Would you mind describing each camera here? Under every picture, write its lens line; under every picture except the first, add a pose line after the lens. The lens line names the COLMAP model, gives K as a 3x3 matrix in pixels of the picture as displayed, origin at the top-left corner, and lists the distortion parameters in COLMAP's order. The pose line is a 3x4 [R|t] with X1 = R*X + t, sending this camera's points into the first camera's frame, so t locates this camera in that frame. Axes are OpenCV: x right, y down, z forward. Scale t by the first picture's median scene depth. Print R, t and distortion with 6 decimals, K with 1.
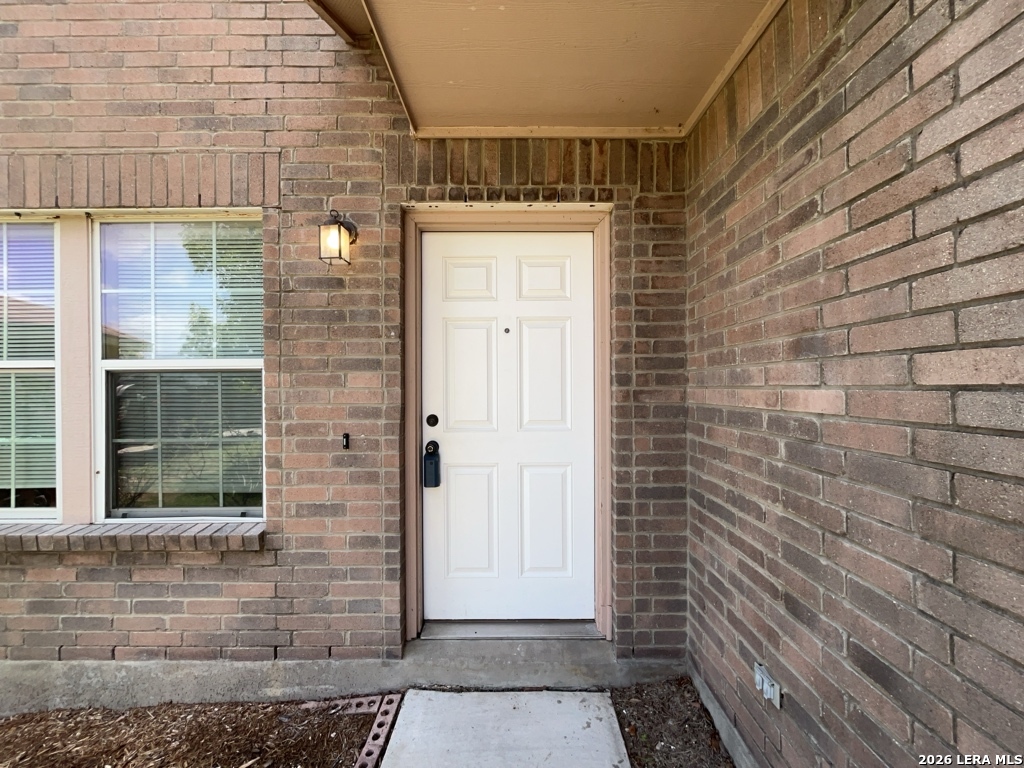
lens RADIAL K [[413.4, 0, 512.5], [0, 413.4, 385.7], [0, 0, 1]] dist [-0.002198, -0.000092]
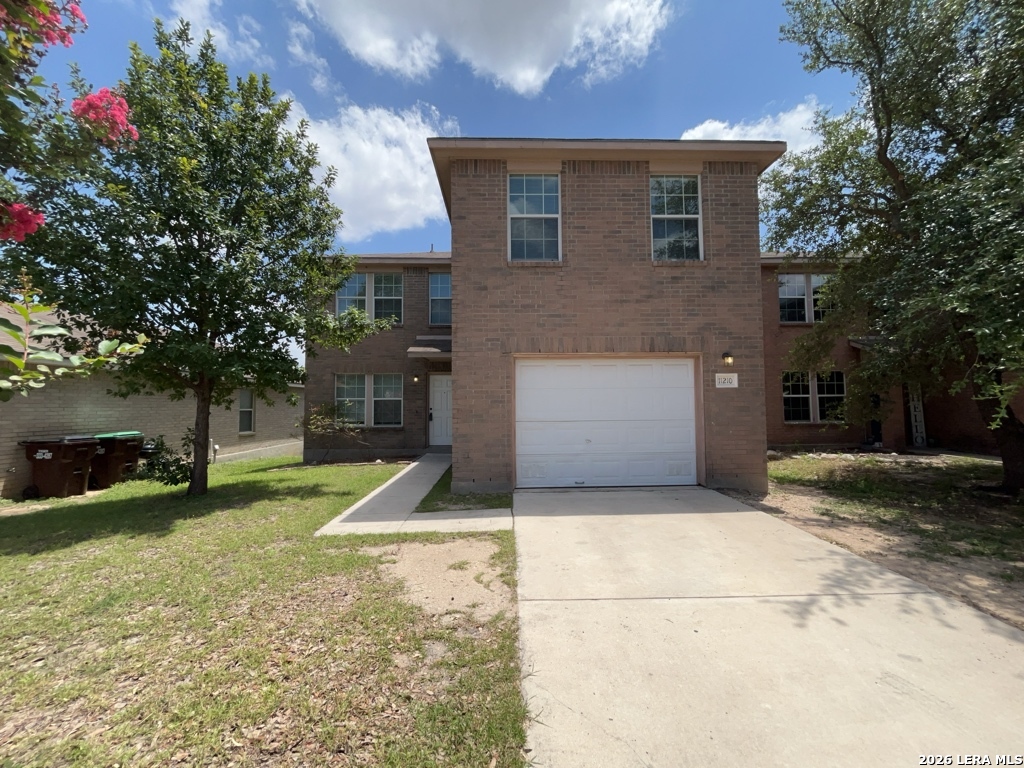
lens RADIAL K [[413.4, 0, 515.3], [0, 413.4, 381.1], [0, 0, 1]] dist [-0.002198, -0.000092]
pose [[0.999800, -0.000224, 0.020002, 0.882962], [0.001325, 0.998482, -0.055060, 0.019209], [-0.019959, 0.055076, 0.998283, -4.905672]]
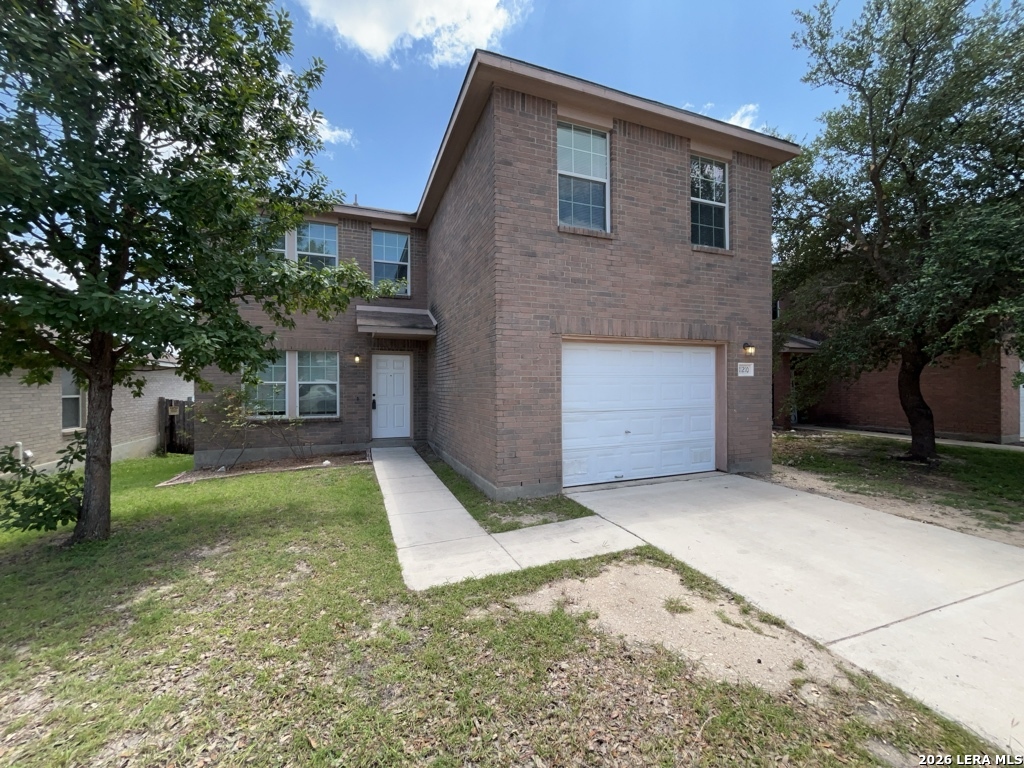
lens RADIAL K [[413.4, 0, 512.5], [0, 413.4, 381.1], [0, 0, 1]] dist [-0.002198, -0.000092]
pose [[0.934525, 0.004756, 0.355865, -0.421321], [-0.002004, 0.999965, -0.008101, -0.039038], [-0.355891, 0.006857, 0.934502, -4.150710]]
